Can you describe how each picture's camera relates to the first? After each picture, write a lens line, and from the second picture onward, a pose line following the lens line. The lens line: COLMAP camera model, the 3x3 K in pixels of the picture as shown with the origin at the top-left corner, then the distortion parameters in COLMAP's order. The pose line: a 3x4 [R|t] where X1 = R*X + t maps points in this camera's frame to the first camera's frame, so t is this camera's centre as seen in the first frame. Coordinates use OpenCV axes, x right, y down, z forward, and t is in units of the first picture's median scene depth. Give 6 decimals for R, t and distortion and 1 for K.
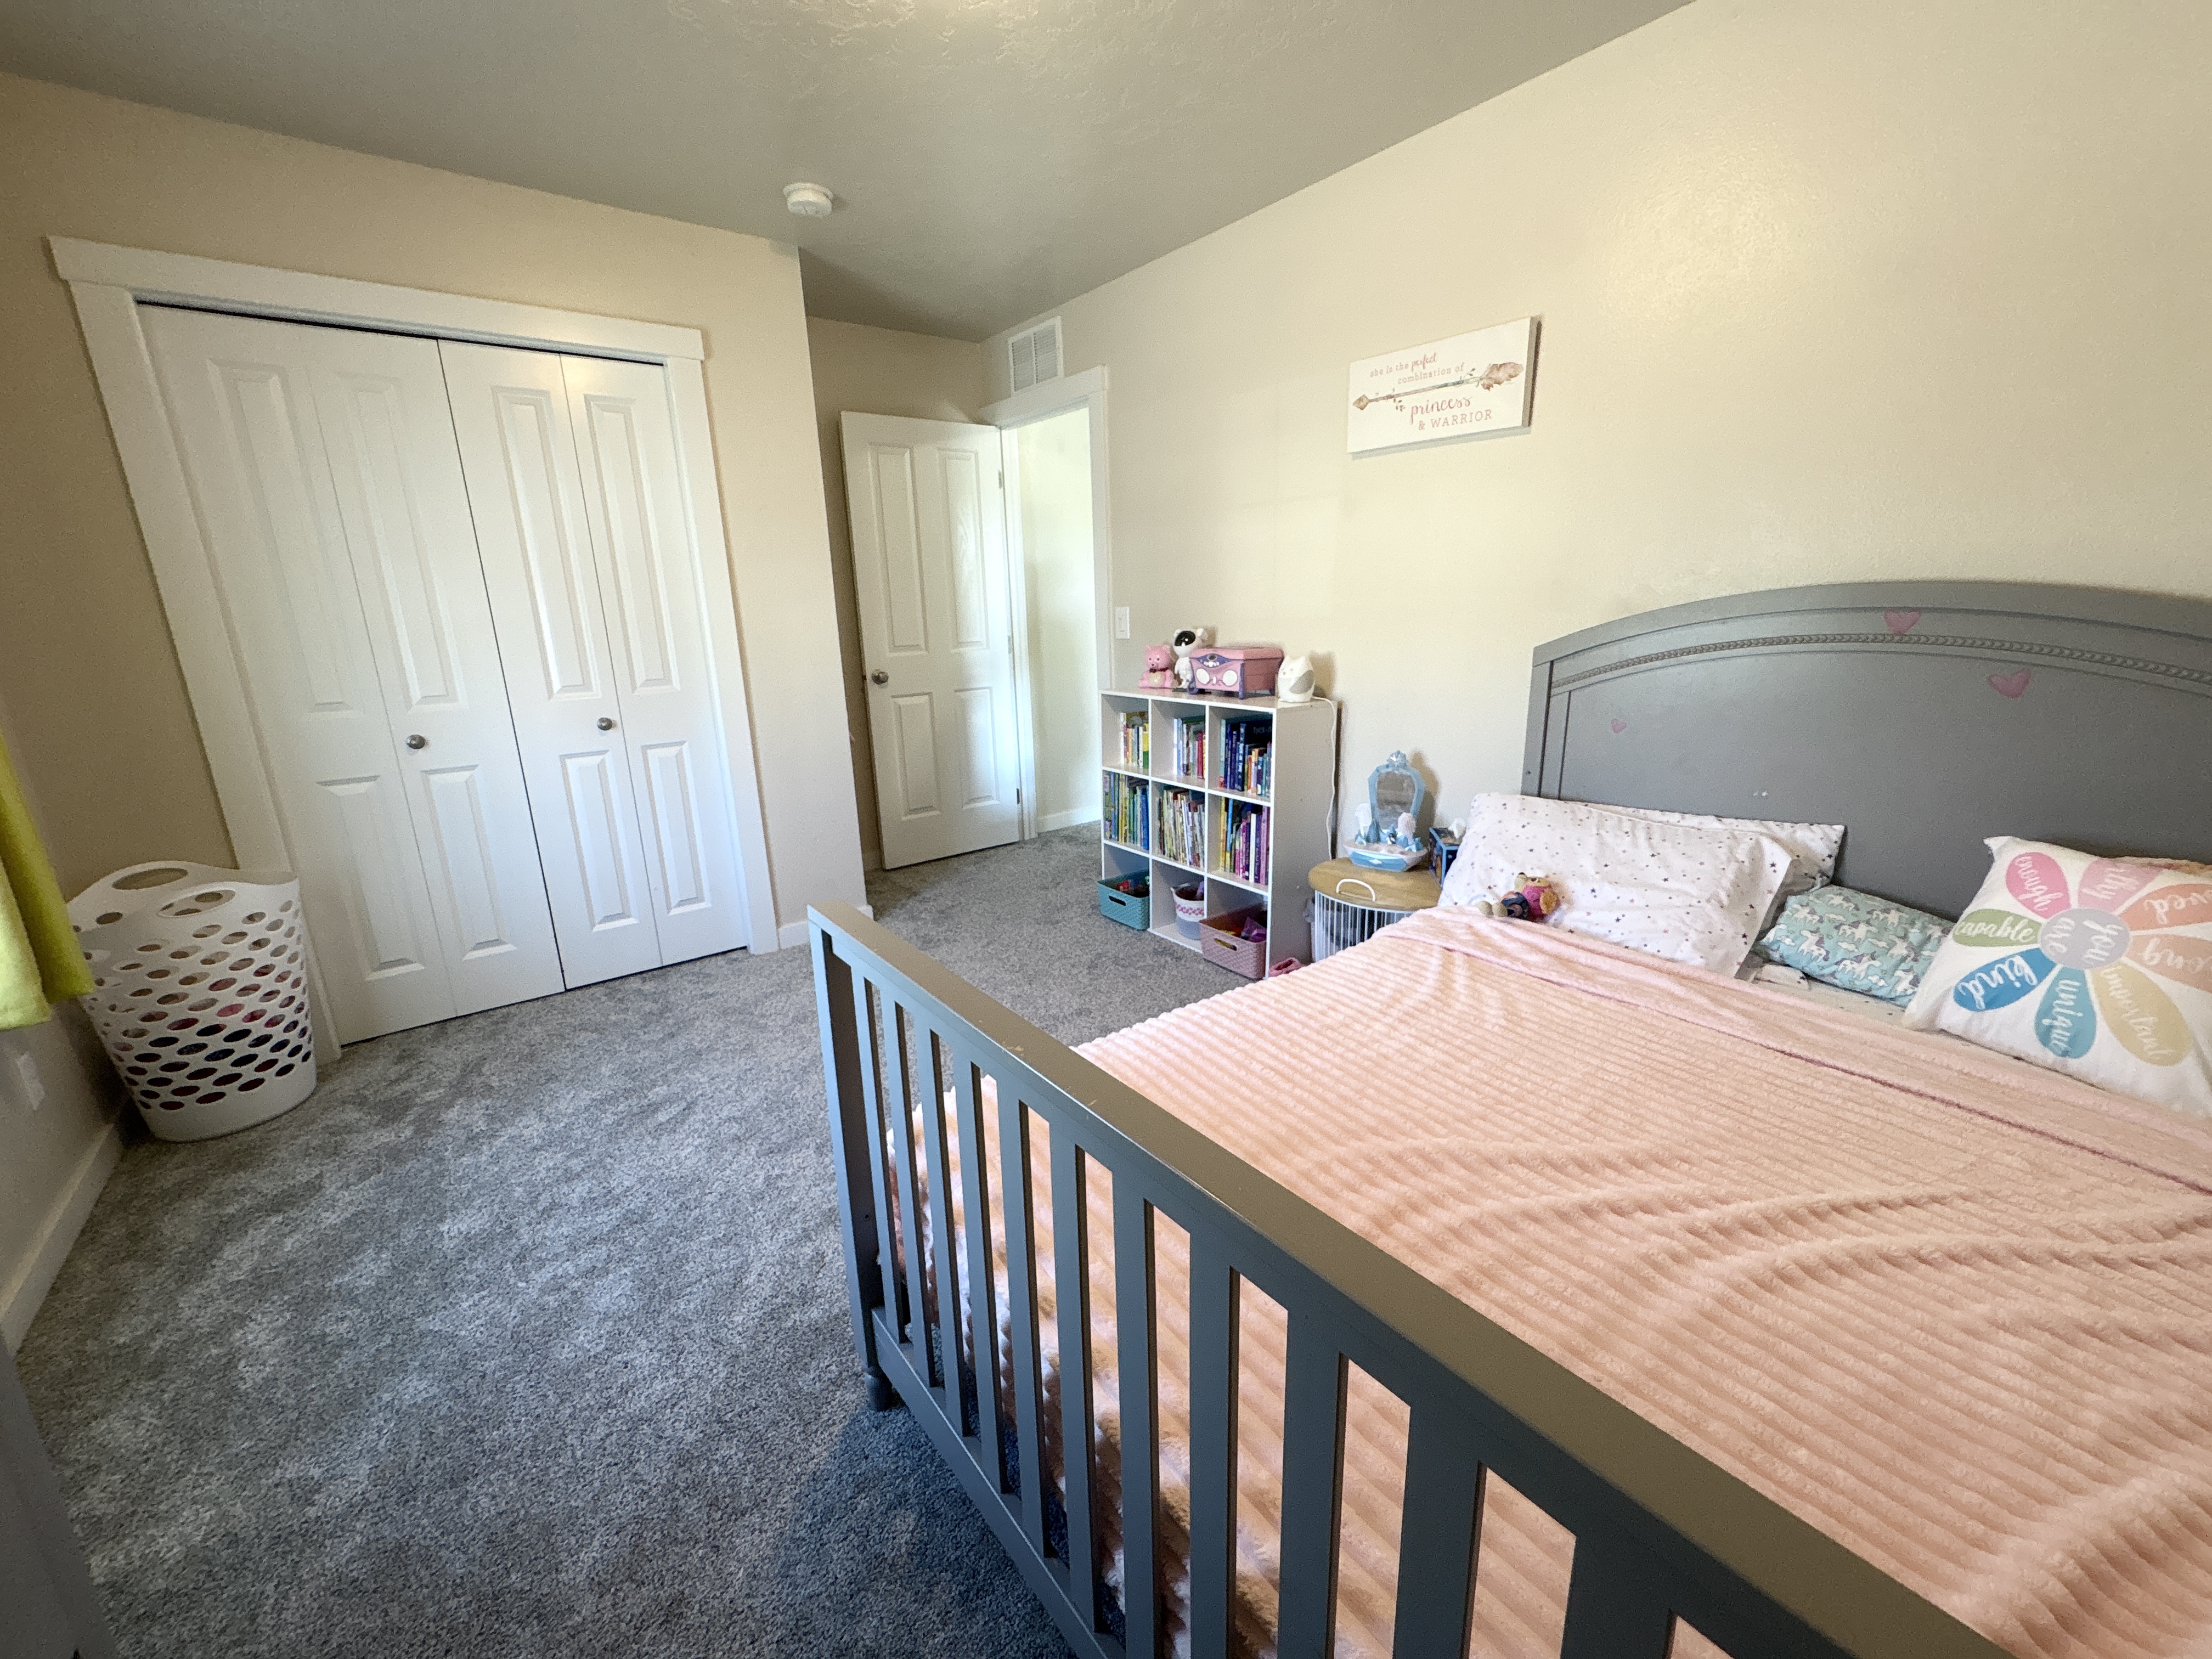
lens RADIAL K [[891.7, 0, 1106.0], [0, 891.7, 829.5], [0, 0, 1]] dist [0.003425, -0.000349]
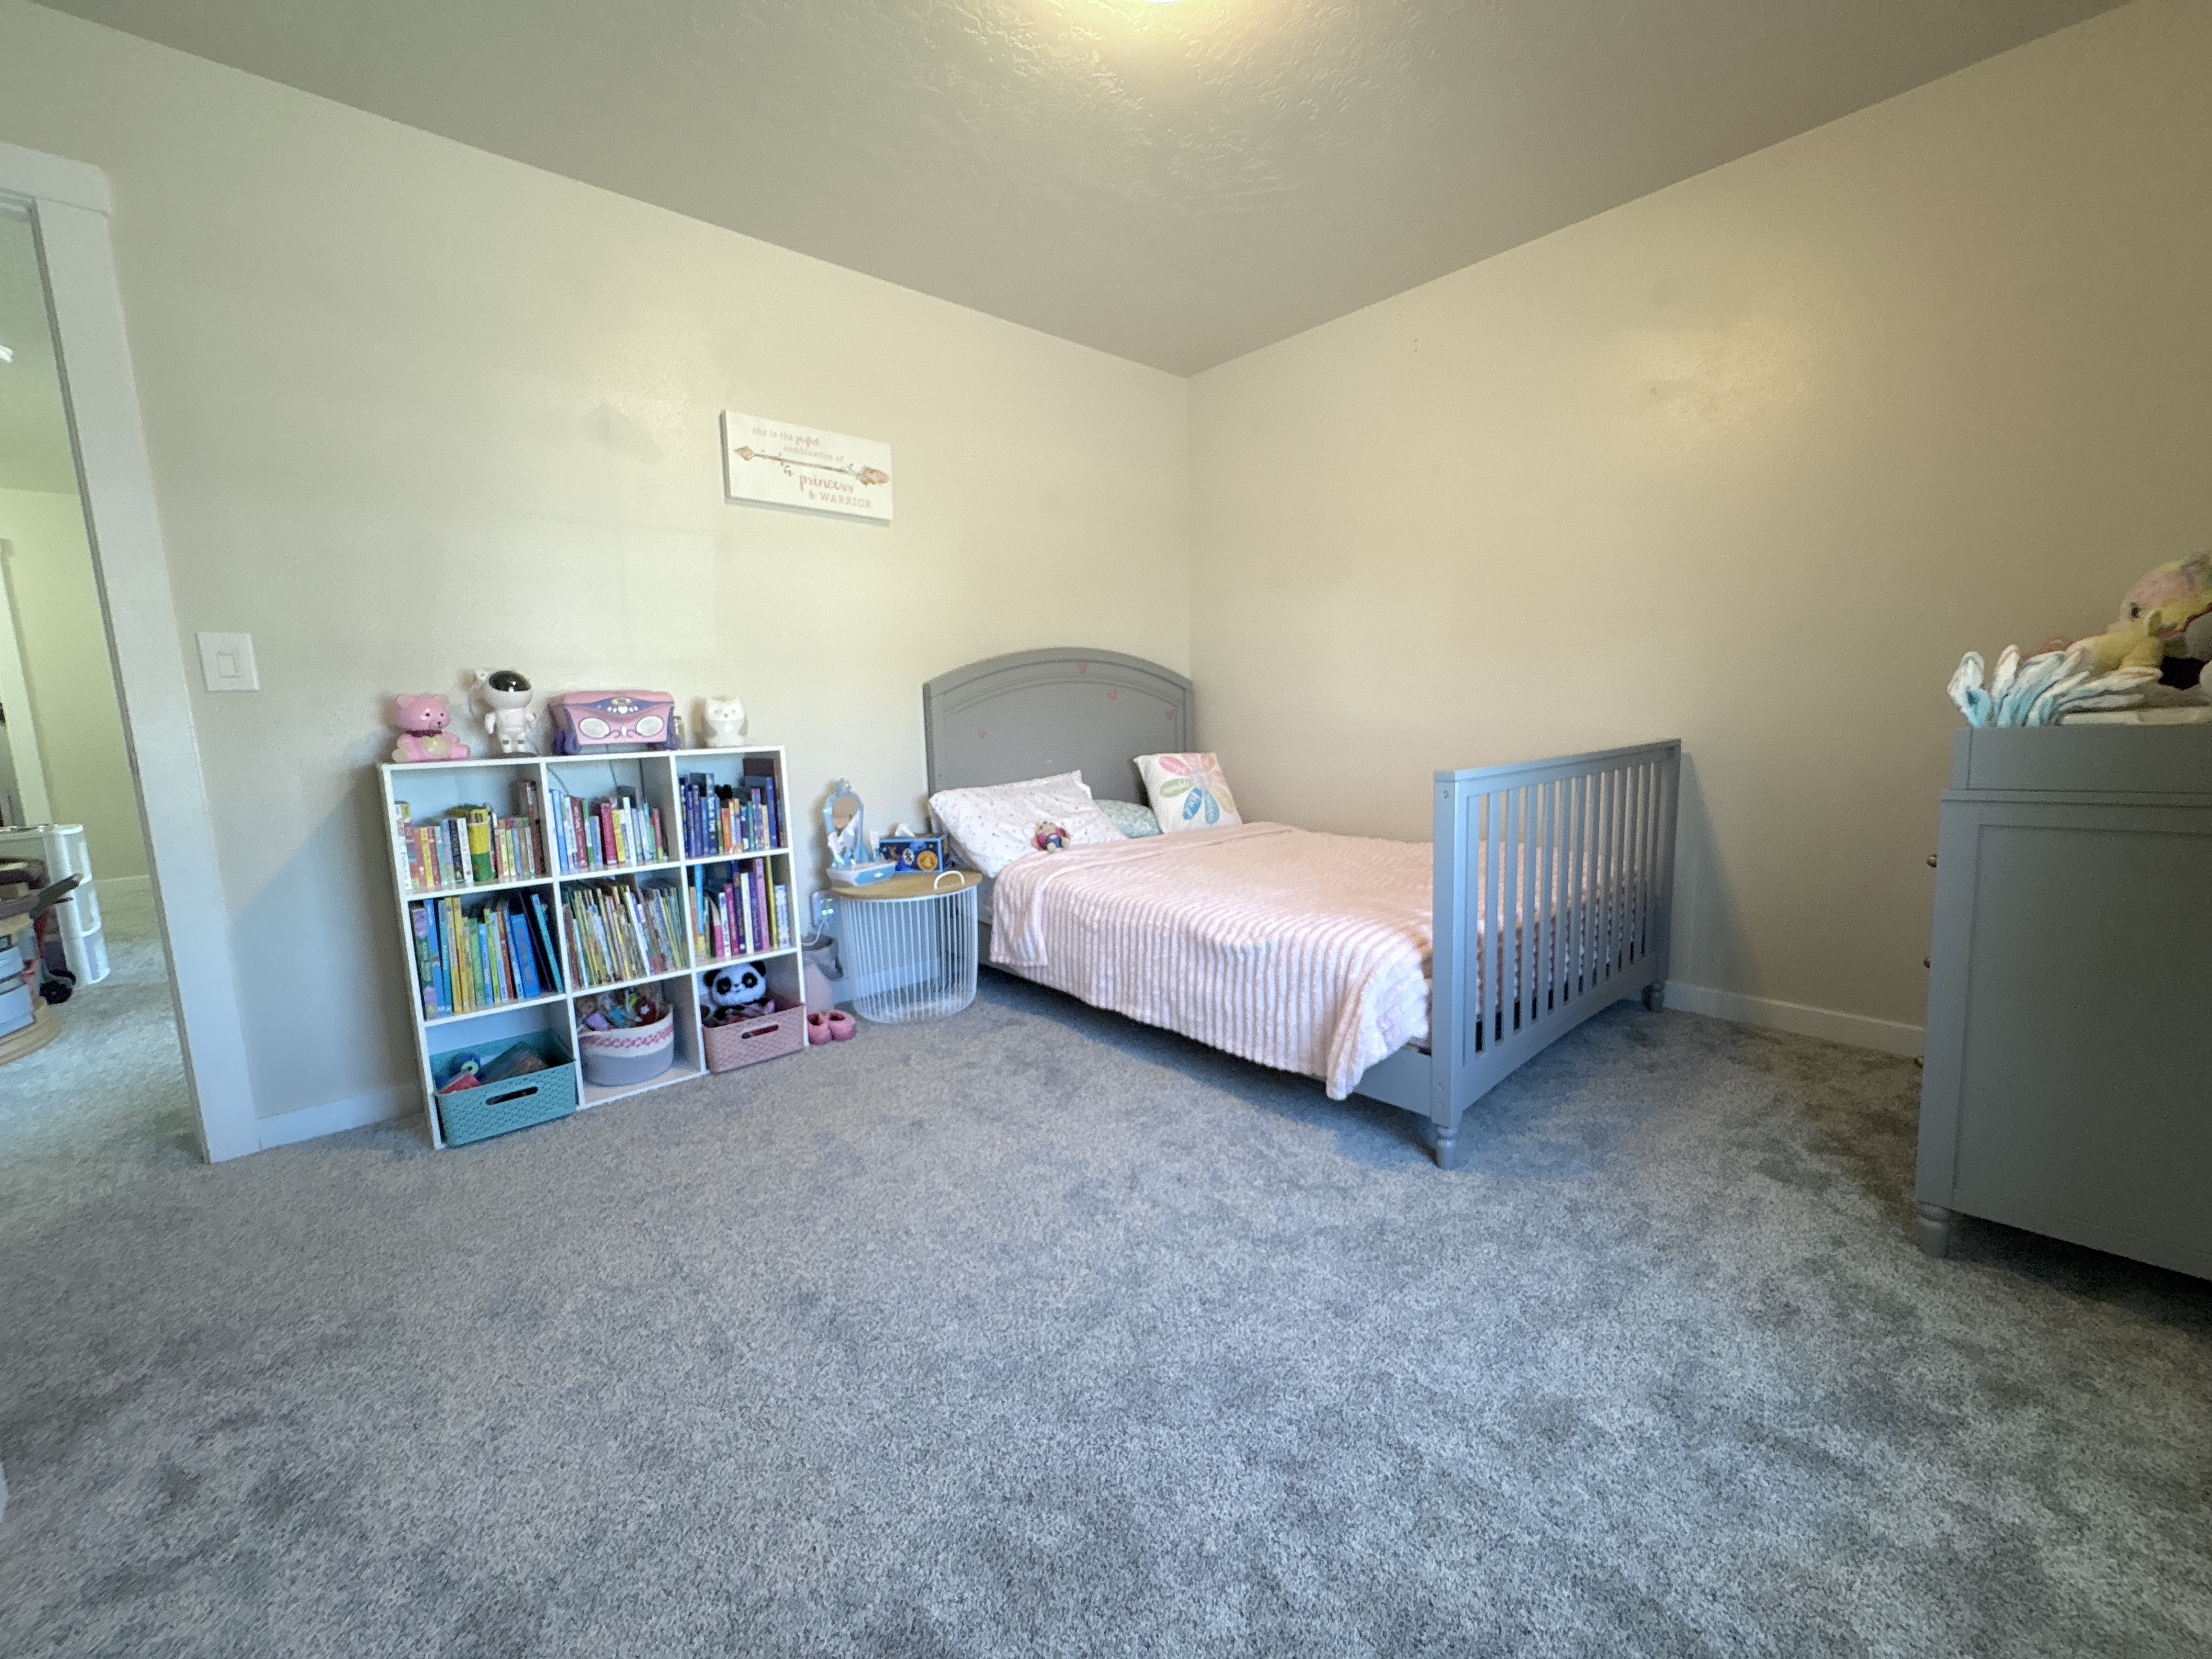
lens RADIAL K [[891.7, 0, 1106.0], [0, 891.7, 829.5], [0, 0, 1]] dist [0.003425, -0.000349]
pose [[-0.078929, -0.101225, 0.991728, -0.723627], [0.281913, 0.951956, 0.119602, -0.062930], [-0.956188, 0.289021, -0.046600, 0.691745]]
